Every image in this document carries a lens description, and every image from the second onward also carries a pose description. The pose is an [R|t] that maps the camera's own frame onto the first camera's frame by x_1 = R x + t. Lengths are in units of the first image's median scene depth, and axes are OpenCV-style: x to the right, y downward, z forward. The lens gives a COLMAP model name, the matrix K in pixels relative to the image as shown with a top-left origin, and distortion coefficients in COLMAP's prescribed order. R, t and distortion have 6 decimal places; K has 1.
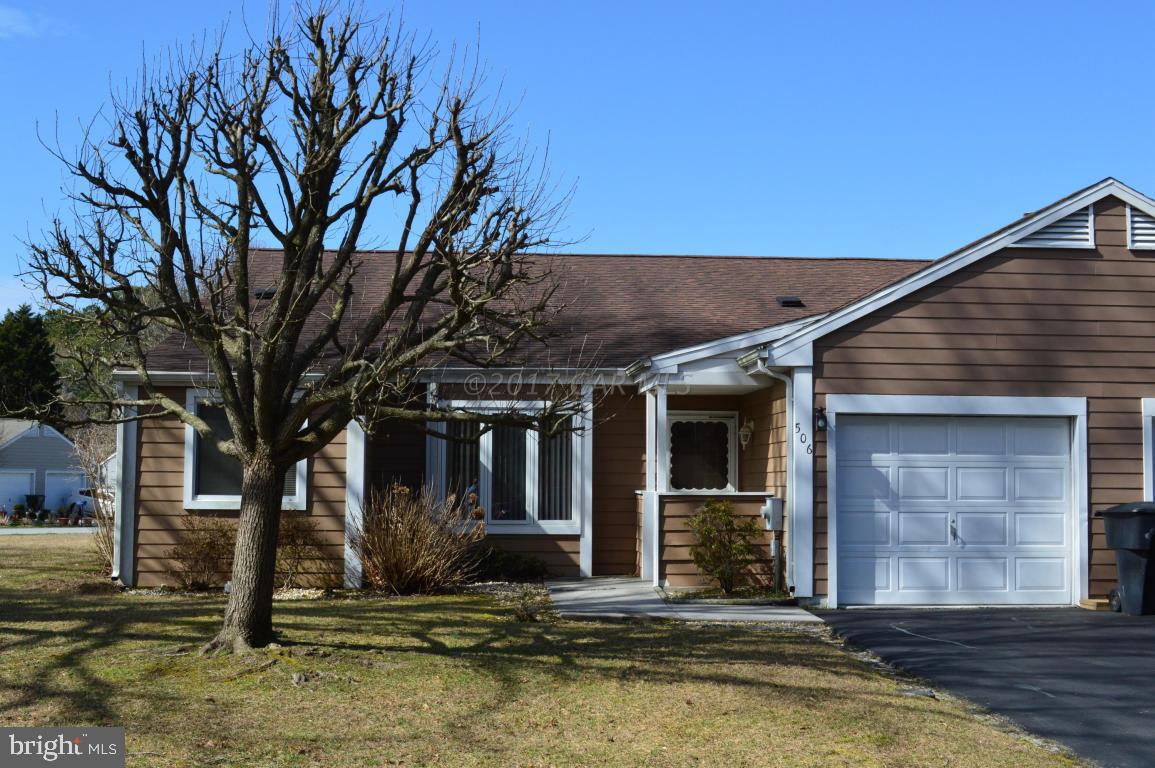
lens RADIAL K [[1451.1, 0, 577.5], [0, 1451.1, 384.0], [0, 0, 1]] dist [-0.036397, -0.020760]
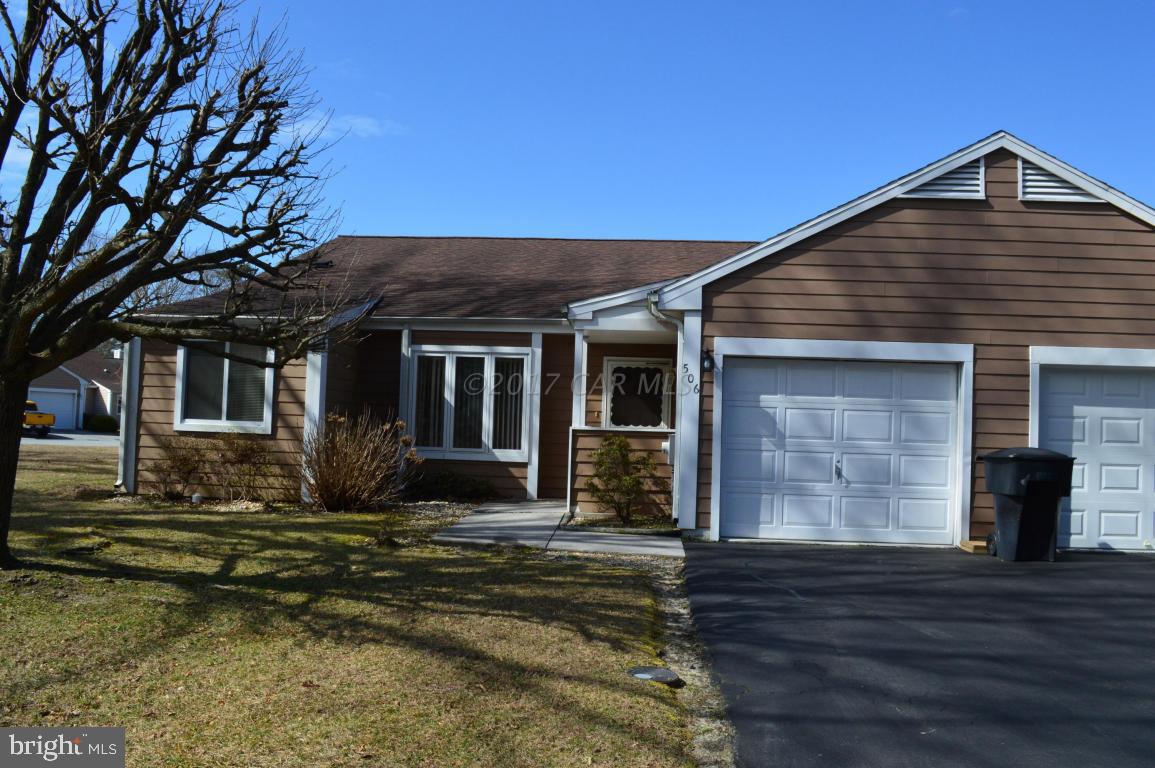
lens RADIAL K [[925.8, 0, 577.5], [0, 925.8, 384.0], [0, 0, 1]] dist [-0.086191, 0.000767]
pose [[0.988716, 0.018285, -0.148683, 0.170419], [-0.014596, 0.999559, 0.025866, 0.024766], [0.149091, -0.023404, 0.988547, 0.317870]]
